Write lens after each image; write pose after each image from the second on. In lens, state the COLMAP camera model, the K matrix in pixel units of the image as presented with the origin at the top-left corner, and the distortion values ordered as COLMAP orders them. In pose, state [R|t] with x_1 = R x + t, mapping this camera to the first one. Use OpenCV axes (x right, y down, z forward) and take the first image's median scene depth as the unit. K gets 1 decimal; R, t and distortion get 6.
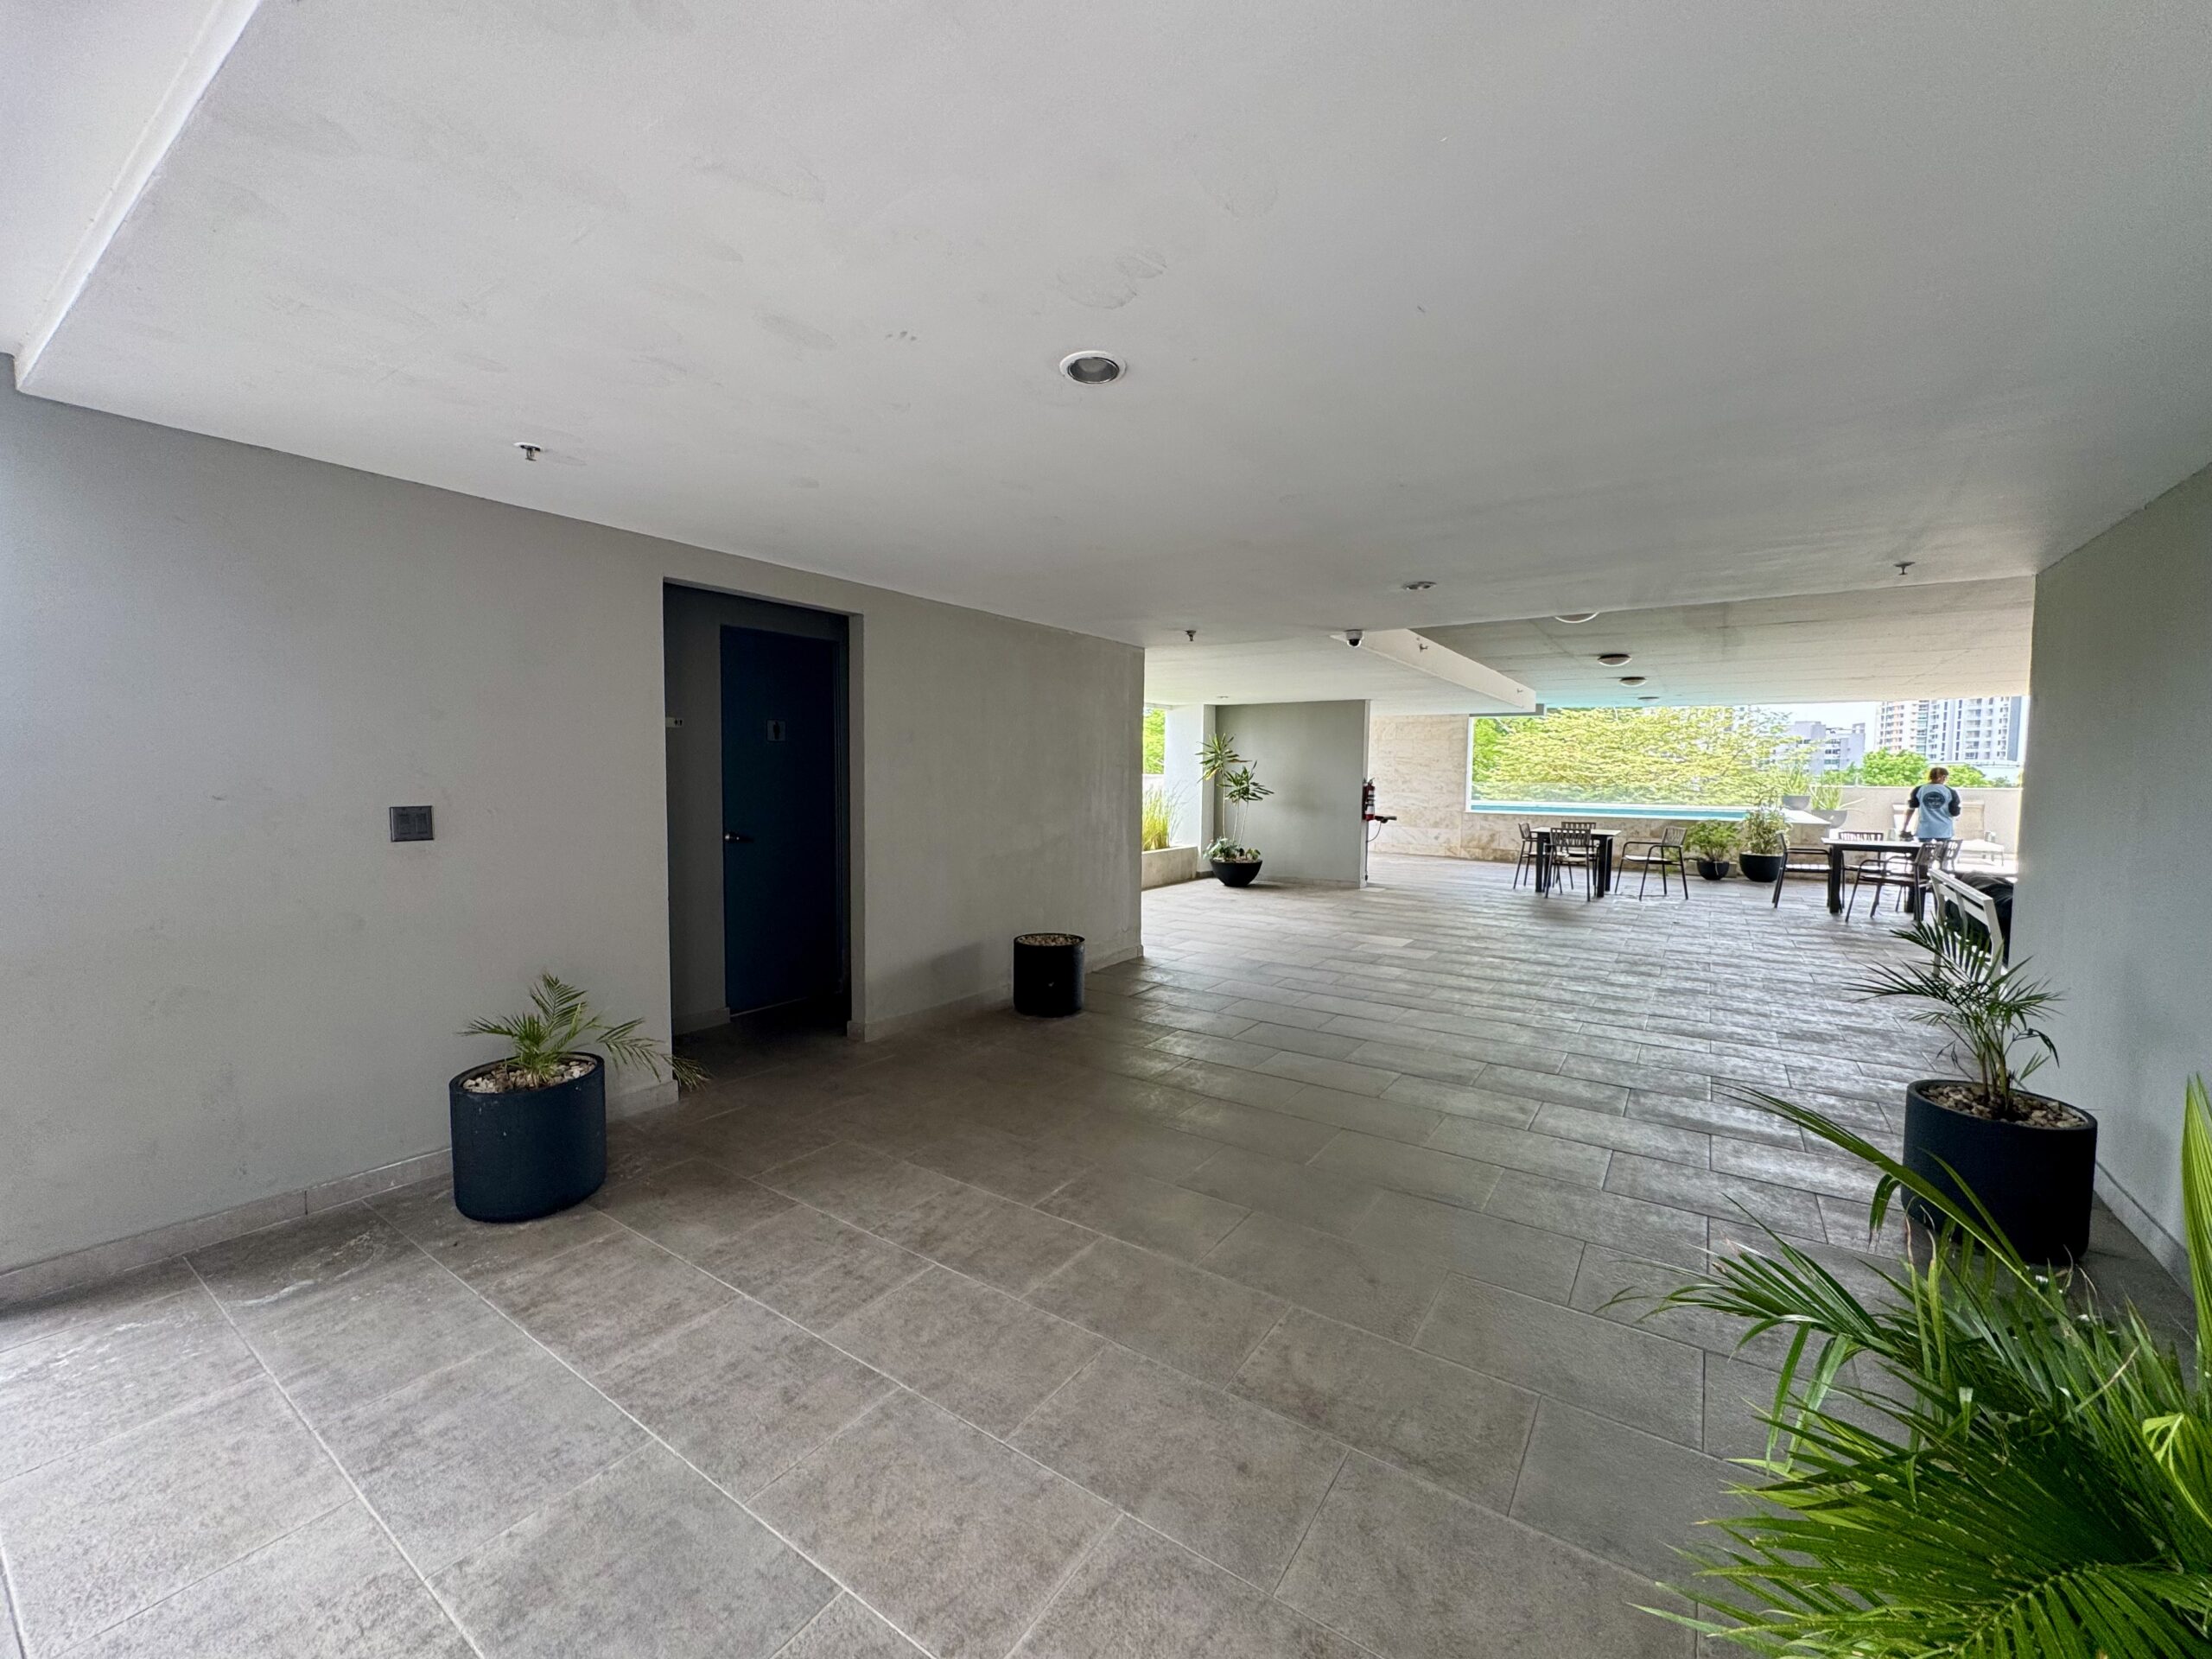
lens RADIAL K [[890.1, 0, 1113.6], [0, 890.1, 824.9], [0, 0, 1]] dist [-0.001461, -0.001161]
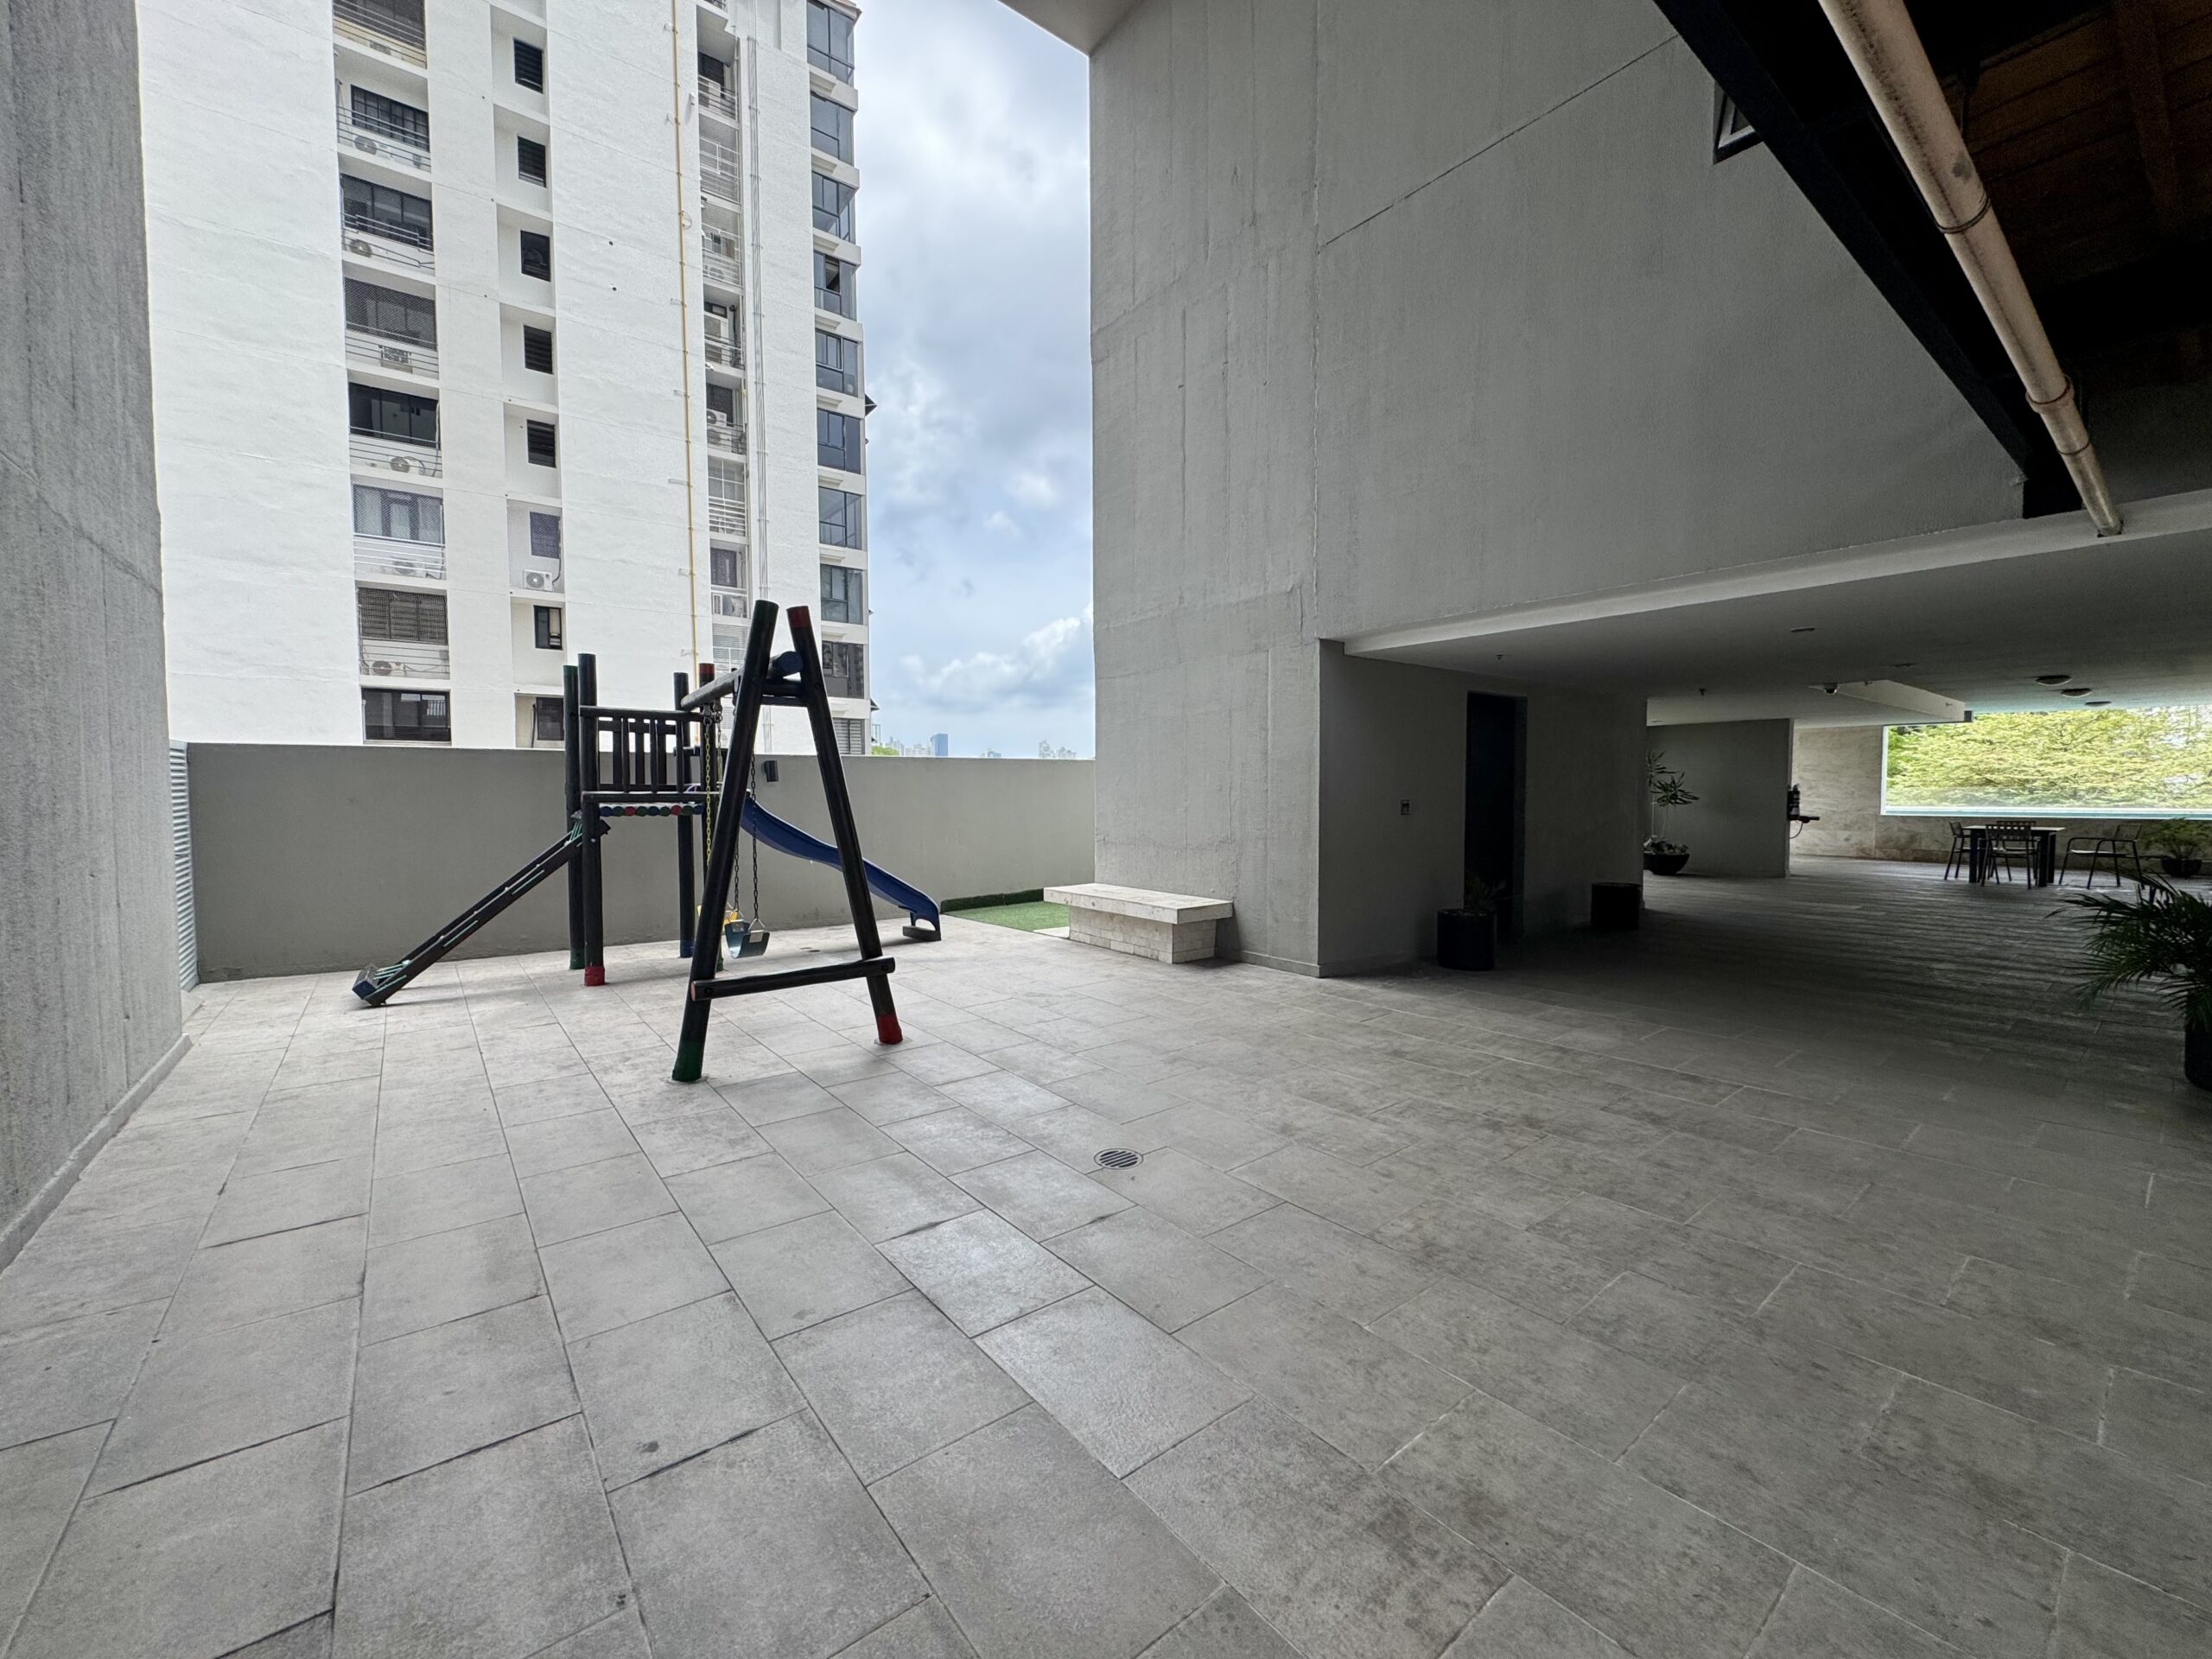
lens RADIAL K [[890.1, 0, 1100.2], [0, 890.1, 833.5], [0, 0, 1]] dist [-0.001461, -0.001161]
pose [[0.951520, -0.003824, -0.307562, -0.213130], [0.000604, 0.999944, -0.010565, 0.023394], [0.307585, 0.009867, 0.951469, -0.384070]]
